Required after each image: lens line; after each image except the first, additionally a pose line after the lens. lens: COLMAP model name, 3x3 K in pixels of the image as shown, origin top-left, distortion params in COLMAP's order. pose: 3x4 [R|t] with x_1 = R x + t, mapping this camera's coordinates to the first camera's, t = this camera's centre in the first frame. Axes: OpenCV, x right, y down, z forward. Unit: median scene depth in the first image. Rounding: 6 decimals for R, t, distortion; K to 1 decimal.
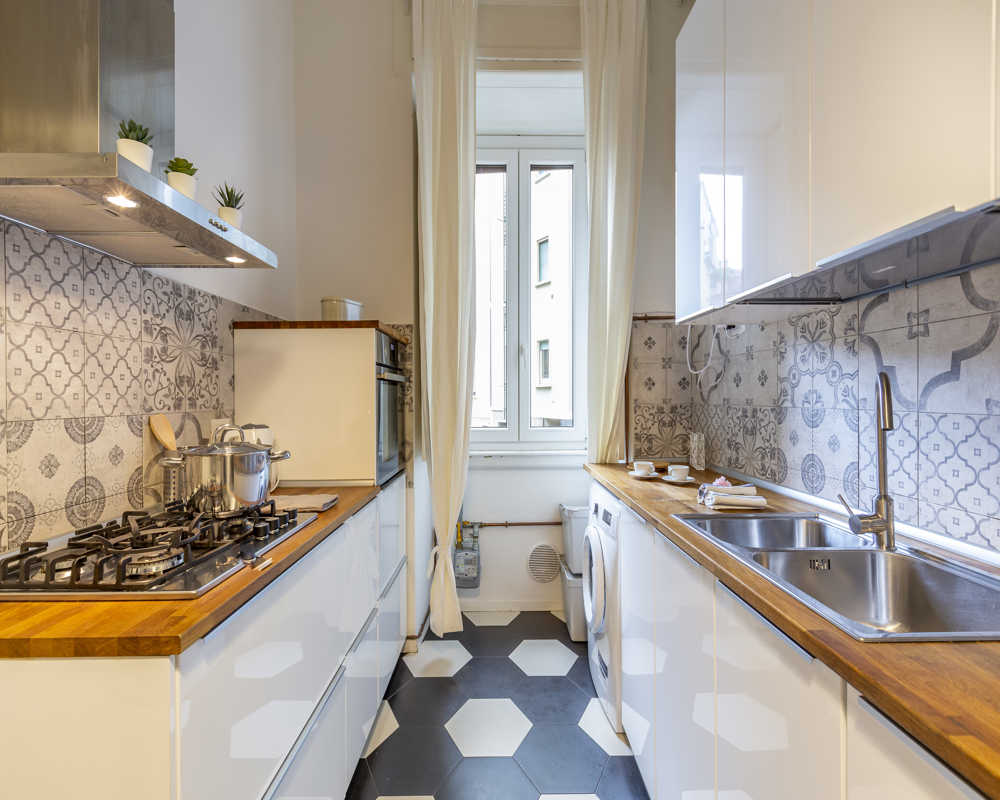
lens RADIAL K [[436.8, 0, 509.5], [0, 436.8, 400.8], [0, 0, 1]] dist [-0.008398, 0.001856]
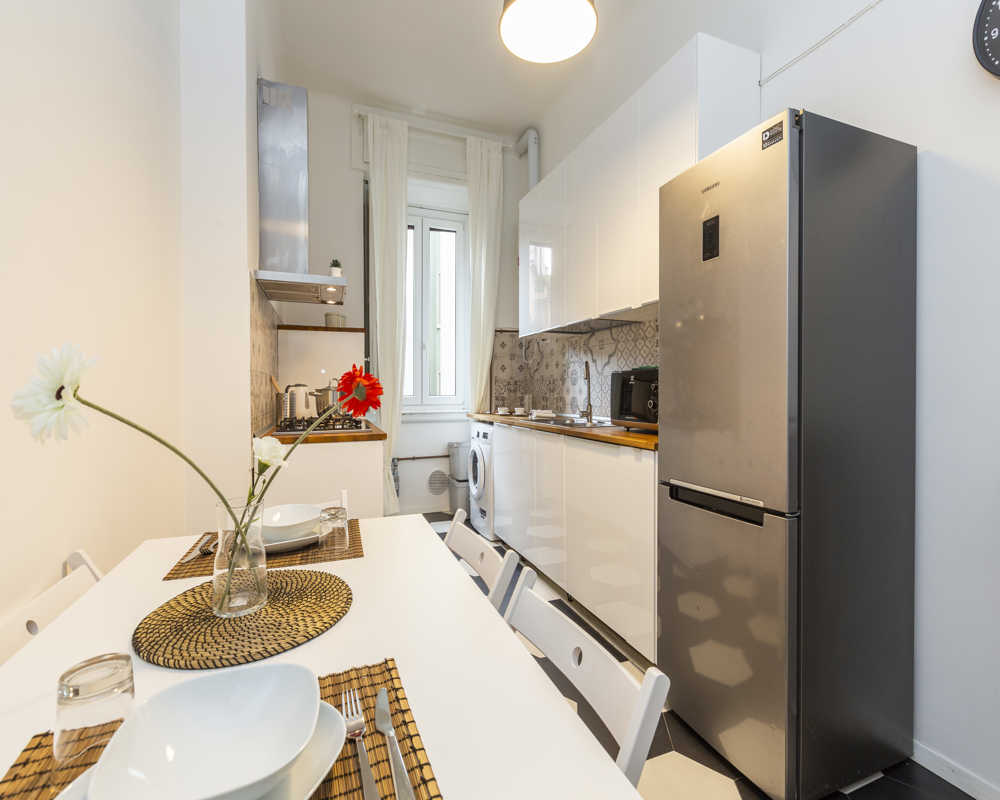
lens RADIAL K [[446.1, 0, 483.7], [0, 446.1, 399.9], [0, 0, 1]] dist [-0.001637, -0.000117]
pose [[0.950673, -0.002014, 0.310189, -0.558642], [-0.001658, 0.999932, 0.011572, 0.121887], [-0.310191, -0.011515, 0.950605, -1.235562]]
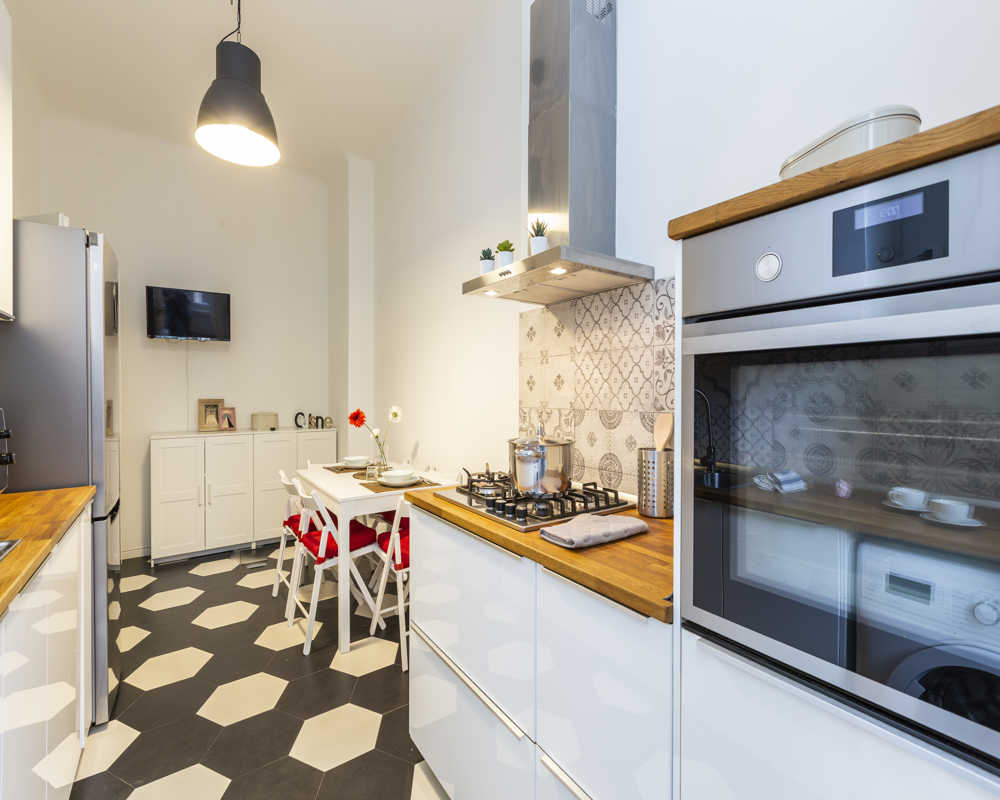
lens RADIAL K [[436.8, 0, 496.2], [0, 436.8, 395.0], [0, 0, 1]] dist [-0.008398, 0.001856]
pose [[-0.828354, 0.003780, -0.560192, 0.099738], [-0.005347, 0.999878, 0.014654, -0.026216], [0.560179, 0.015134, -0.828233, 1.633936]]
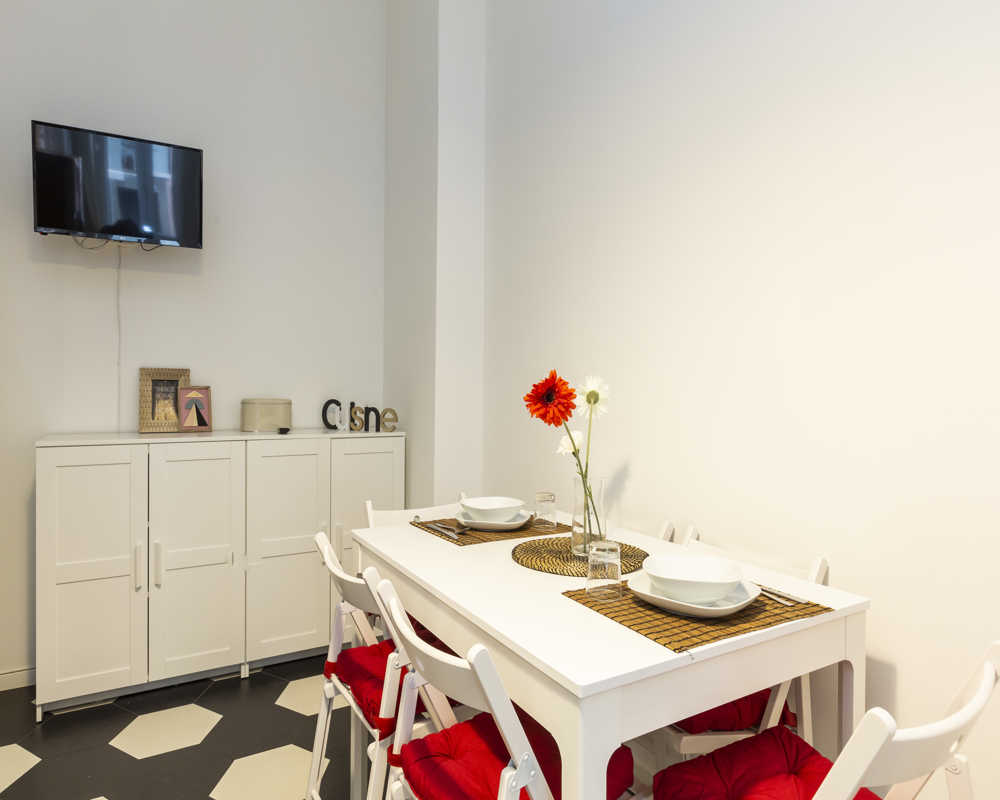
lens RADIAL K [[611.0, 0, 503.3], [0, 611.0, 398.6], [0, 0, 1]] dist [-0.001681, -0.002767]
pose [[-0.877022, -0.001102, -0.480449, 0.031466], [-0.015556, 0.999538, 0.026104, 0.091214], [0.480198, 0.030367, -0.876634, 0.409887]]
